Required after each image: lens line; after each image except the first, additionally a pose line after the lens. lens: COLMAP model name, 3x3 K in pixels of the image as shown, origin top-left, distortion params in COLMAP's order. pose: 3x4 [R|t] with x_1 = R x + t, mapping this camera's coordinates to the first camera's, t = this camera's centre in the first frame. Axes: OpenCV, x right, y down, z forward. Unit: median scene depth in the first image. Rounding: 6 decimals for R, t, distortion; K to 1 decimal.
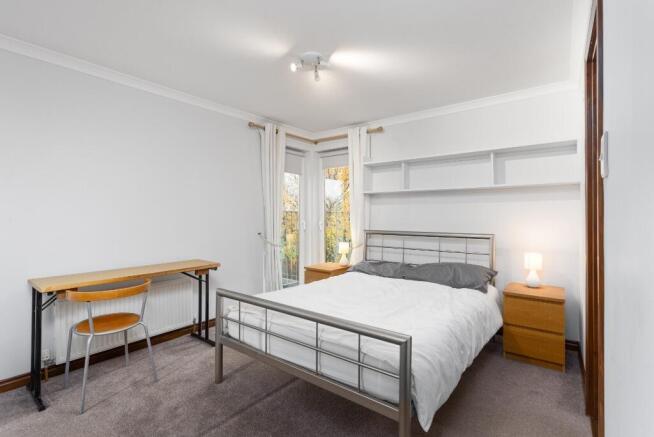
lens RADIAL K [[317.7, 0, 327.7], [0, 317.7, 217.0], [0, 0, 1]] dist [-0.005546, 0.000338]
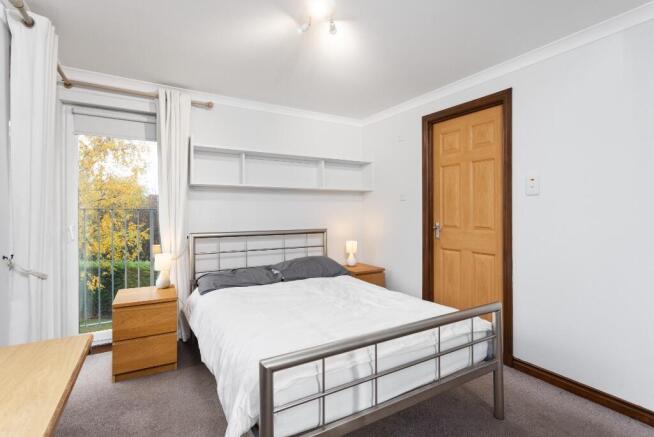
lens RADIAL K [[317.7, 0, 328.0], [0, 317.7, 213.3], [0, 0, 1]] dist [-0.005546, 0.000338]
pose [[0.362142, -0.005768, 0.932105, -0.509748], [0.007628, 0.999966, 0.003224, -0.006254], [-0.932092, 0.005942, 0.362174, 0.473970]]
